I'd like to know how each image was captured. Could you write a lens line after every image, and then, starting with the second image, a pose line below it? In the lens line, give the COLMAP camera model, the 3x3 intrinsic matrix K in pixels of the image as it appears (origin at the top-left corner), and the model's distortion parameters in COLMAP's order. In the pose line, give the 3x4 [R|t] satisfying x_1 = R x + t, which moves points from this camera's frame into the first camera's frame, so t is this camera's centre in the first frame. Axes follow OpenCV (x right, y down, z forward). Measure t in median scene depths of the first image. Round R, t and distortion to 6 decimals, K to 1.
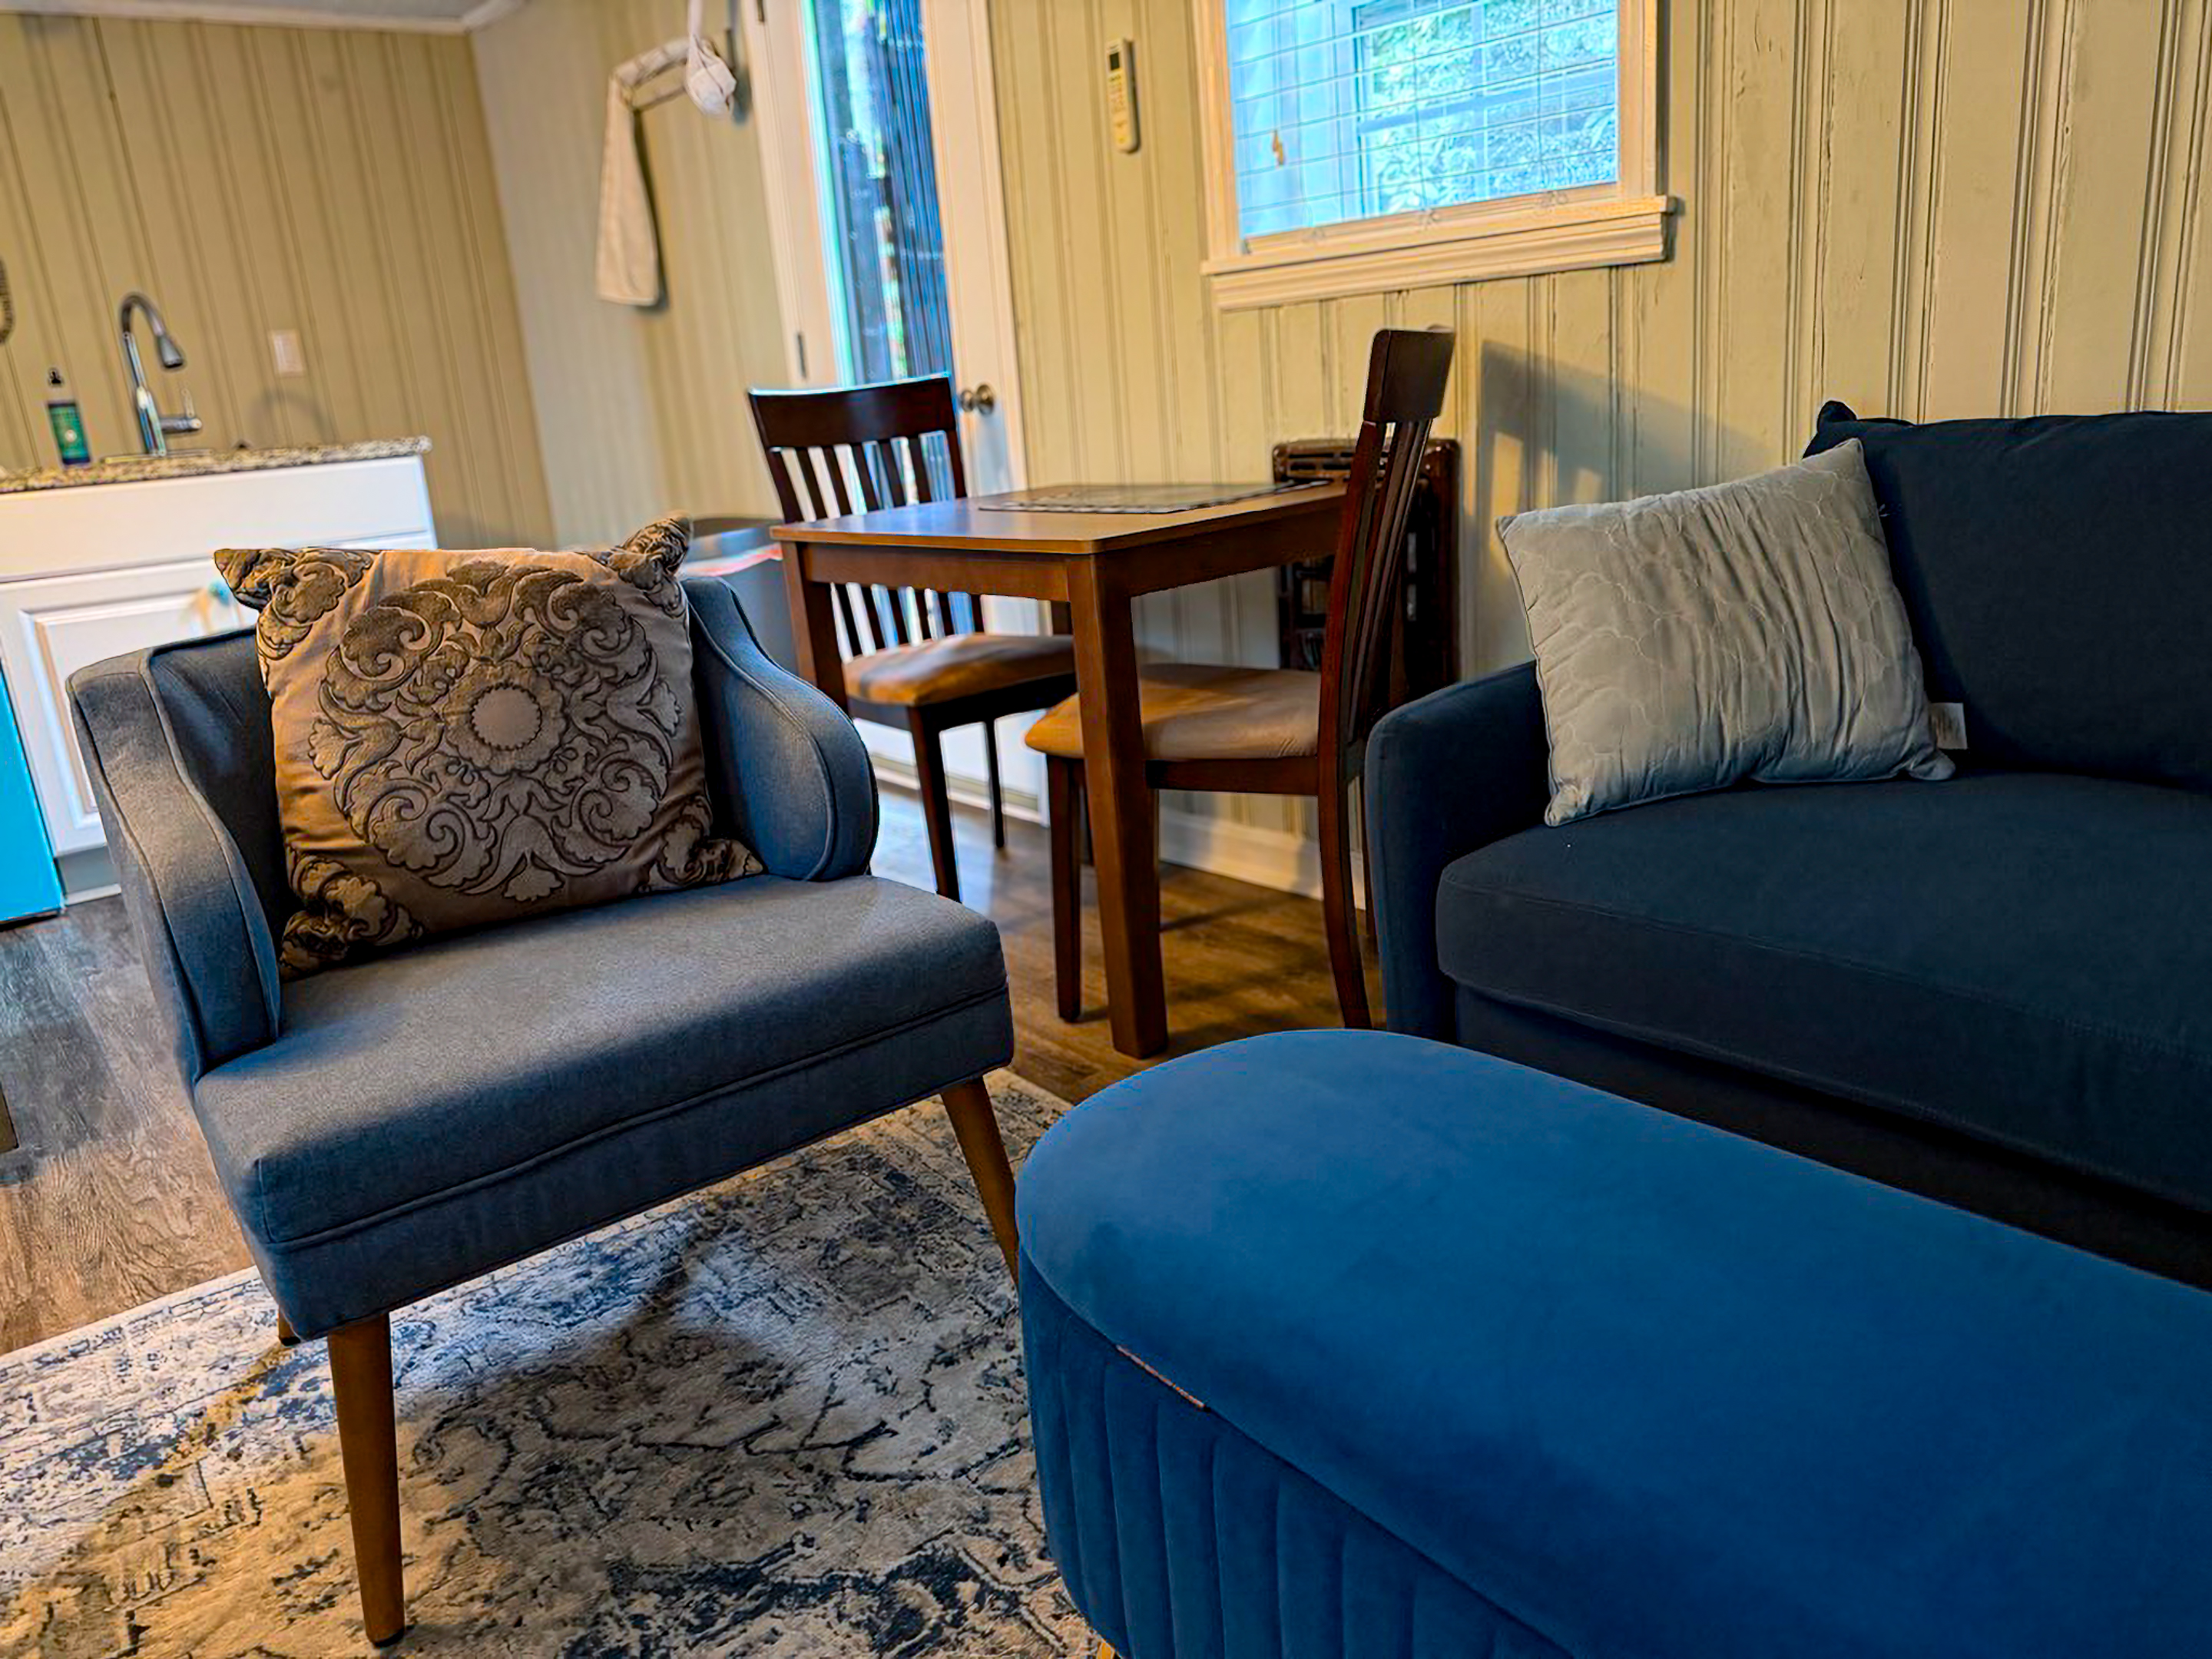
lens RADIAL K [[1593.4, 0, 1069.7], [0, 1593.4, 871.2], [0, 0, 1]] dist [-0.004516, -0.012435]
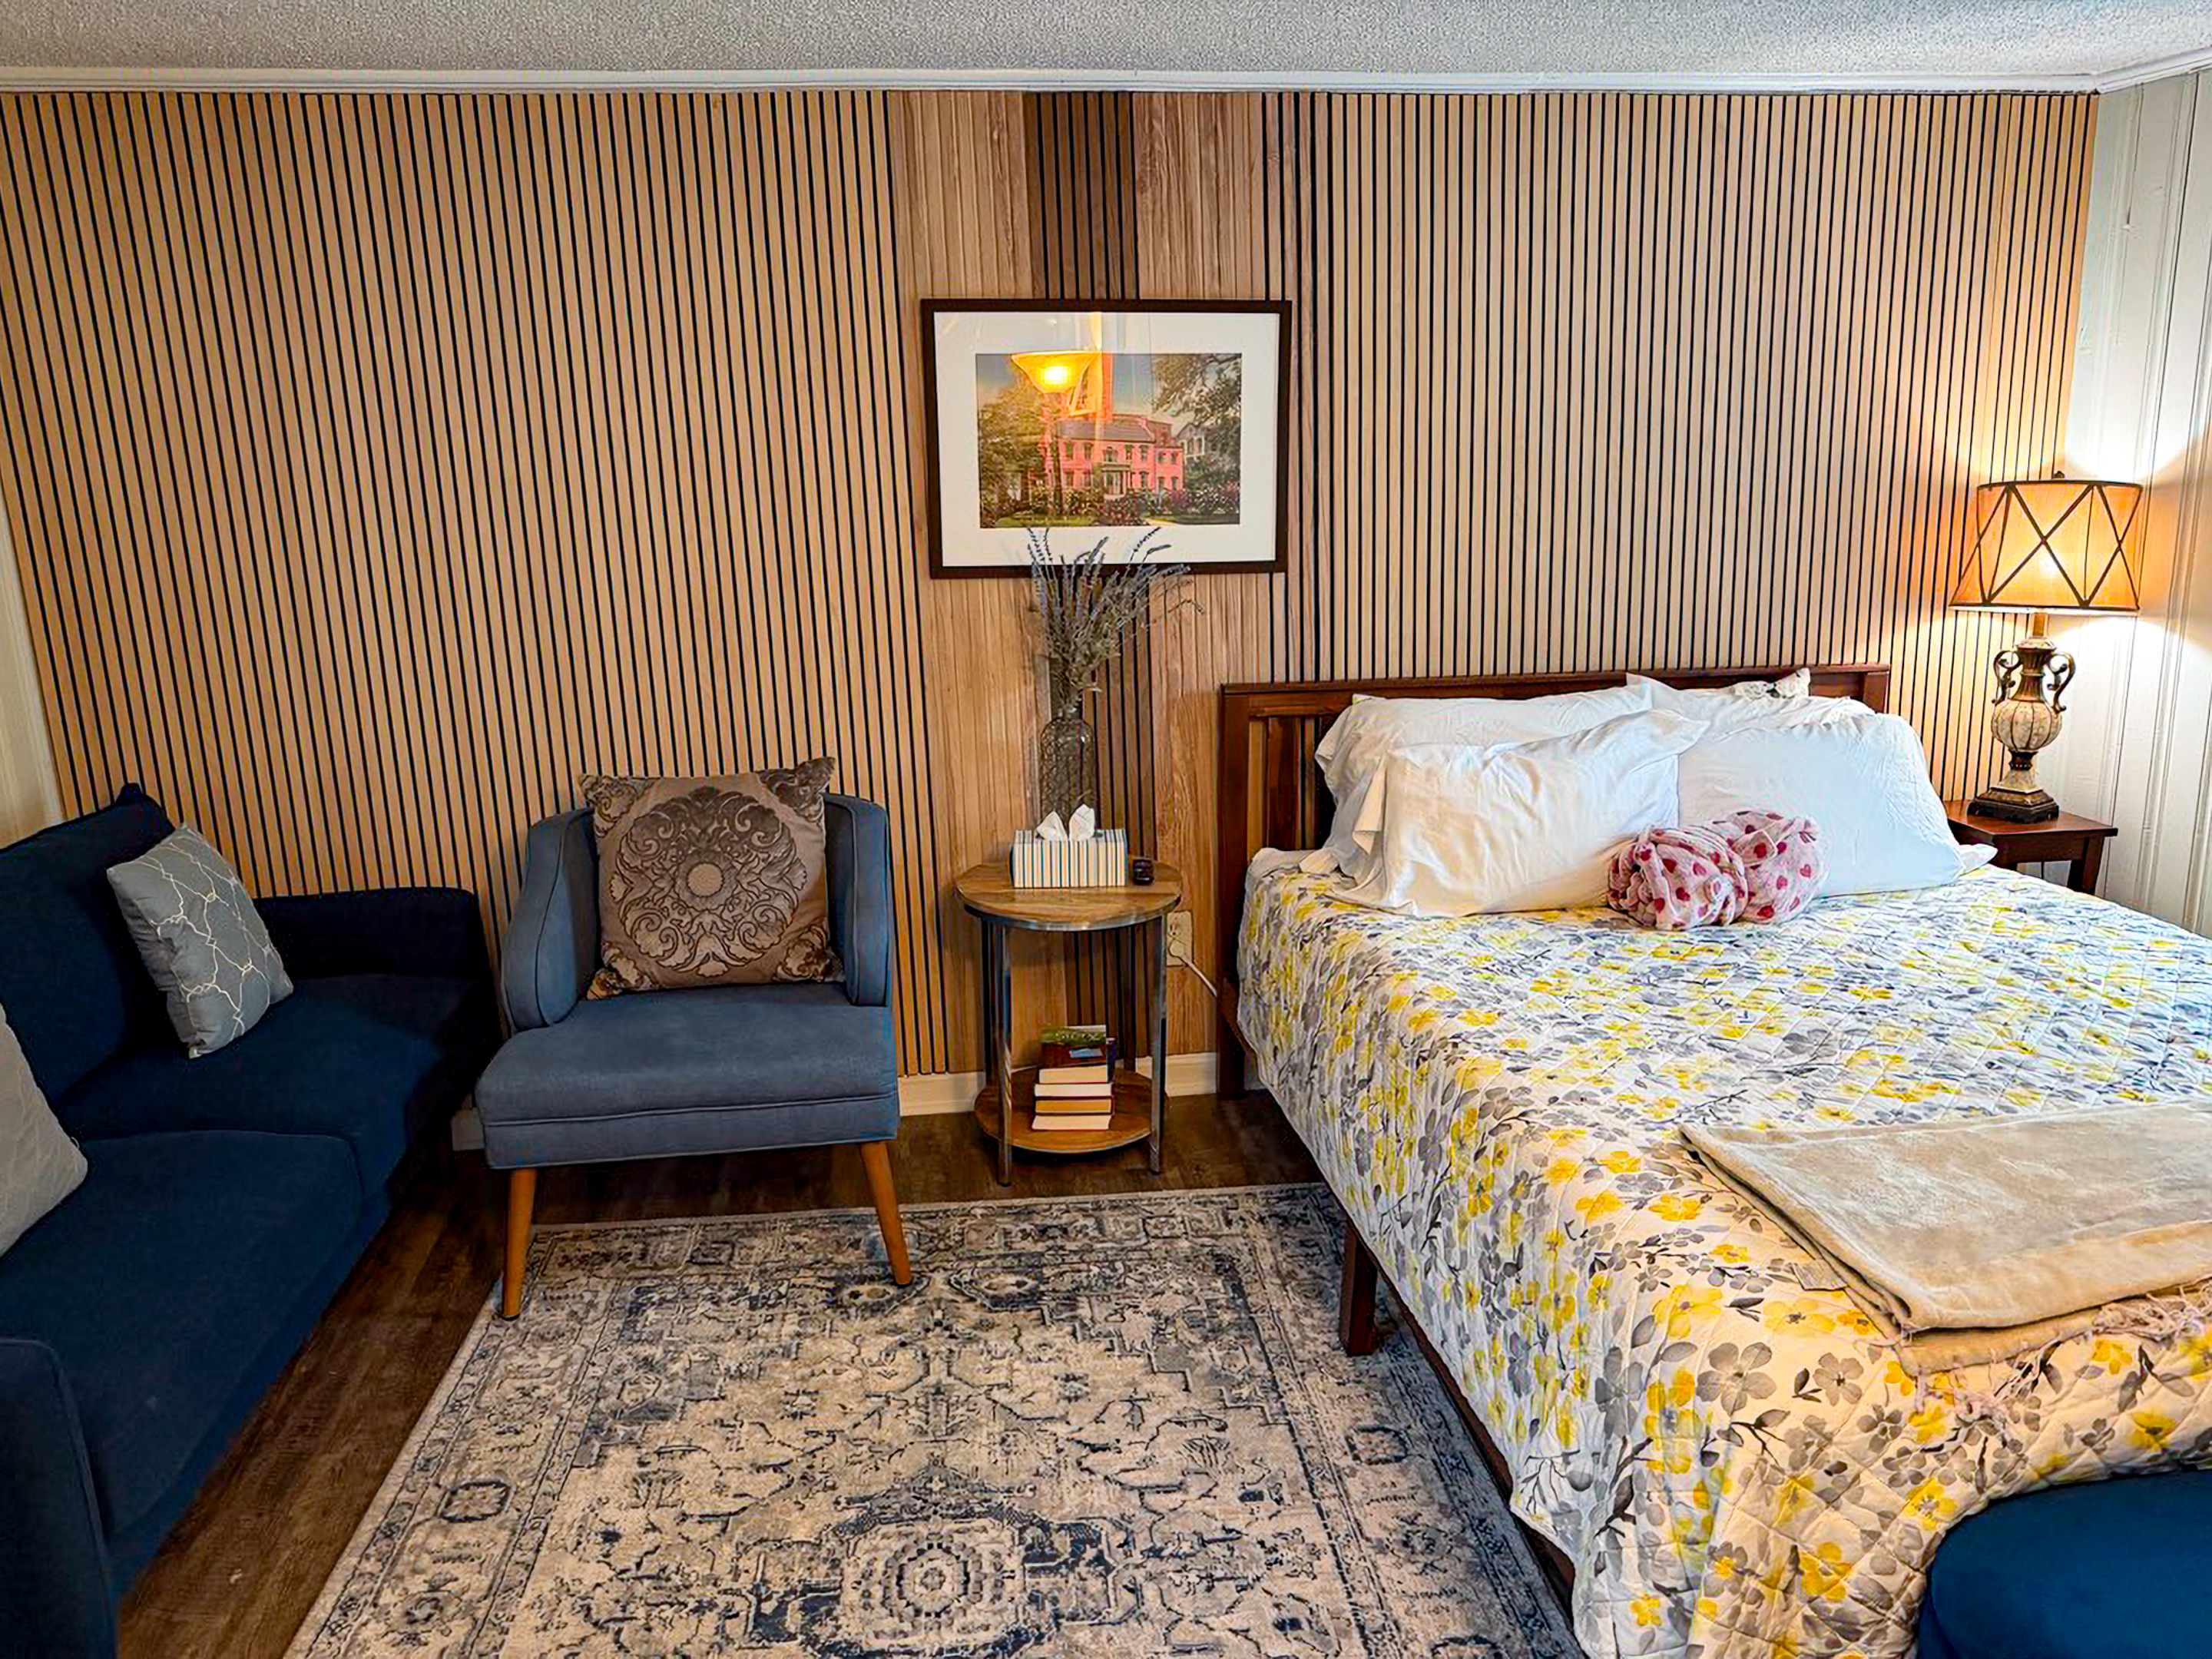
lens RADIAL K [[1593.4, 0, 1086.6], [0, 1593.4, 836.5], [0, 0, 1]] dist [-0.004516, -0.012435]
pose [[-0.846473, -0.016038, 0.532190, -0.823773], [0.249570, 0.870986, 0.423200, -0.572285], [-0.470318, 0.491046, -0.733263, 1.158618]]
